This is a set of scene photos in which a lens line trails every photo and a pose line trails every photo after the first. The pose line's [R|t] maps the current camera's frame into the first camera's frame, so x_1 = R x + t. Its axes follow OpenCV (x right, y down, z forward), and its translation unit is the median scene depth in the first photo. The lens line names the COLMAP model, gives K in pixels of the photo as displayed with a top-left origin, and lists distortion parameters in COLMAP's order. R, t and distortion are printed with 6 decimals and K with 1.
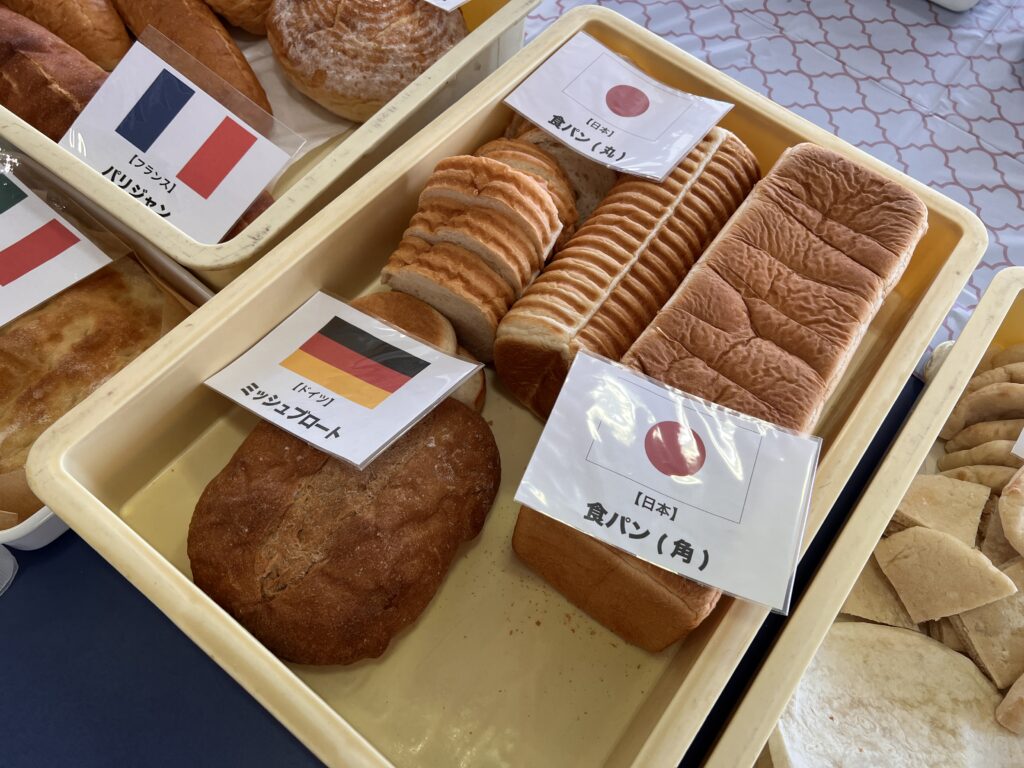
lens RADIAL K [[667.2, 0, 512.0], [0, 667.2, 384.0], [0, 0, 1]] dist [0.001440, -0.000325]
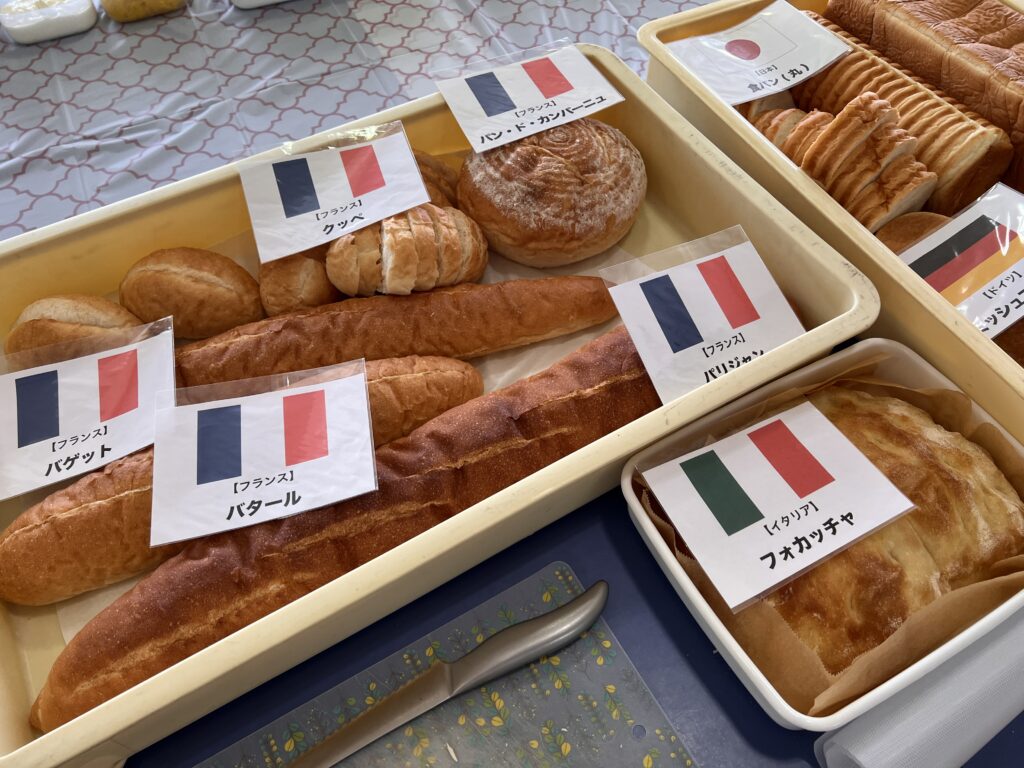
lens RADIAL K [[764.2, 0, 512.0], [0, 764.2, 384.0], [0, 0, 1]] dist [0.001327, -0.002259]
pose [[0.428884, -0.792337, 0.433890, -1.339223], [0.834292, 0.531608, 0.146117, -0.787140], [-0.346433, 0.299324, 0.889039, 0.088042]]
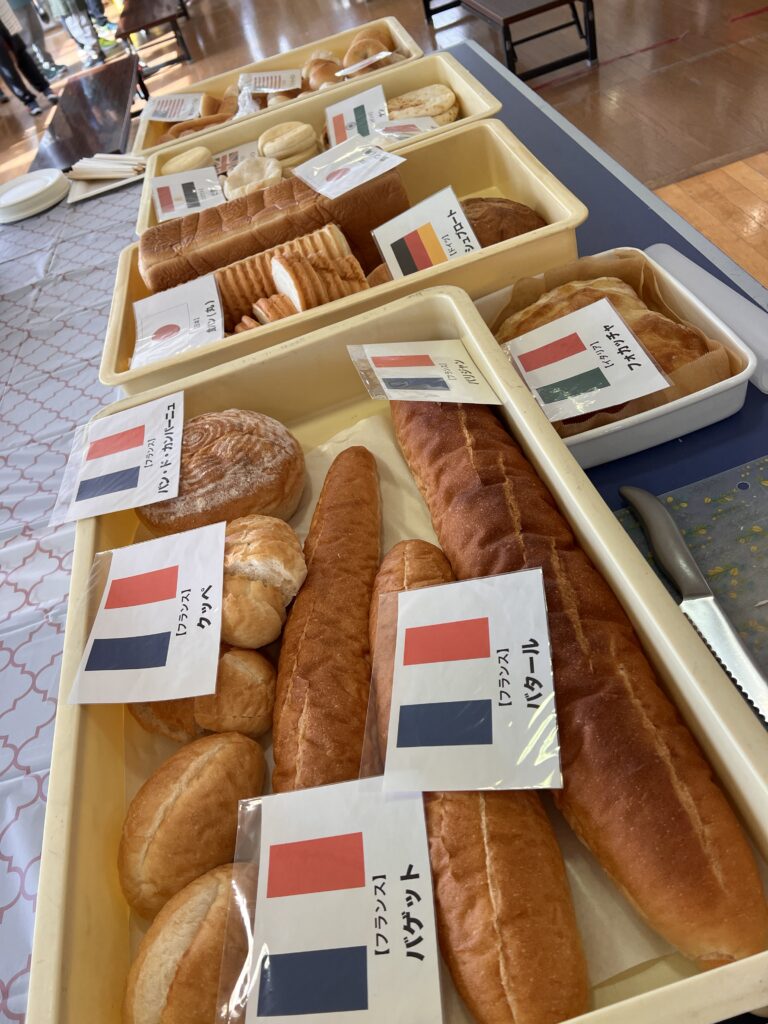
lens RADIAL K [[785.4, 0, 384.0], [0, 785.4, 512.0], [0, 0, 1]] dist [0.004033, 0.000867]
pose [[-0.731697, -0.399733, 0.552116, -1.512598], [0.674250, -0.305580, 0.672316, -1.632701], [-0.100031, 0.864196, 0.493112, 0.538308]]
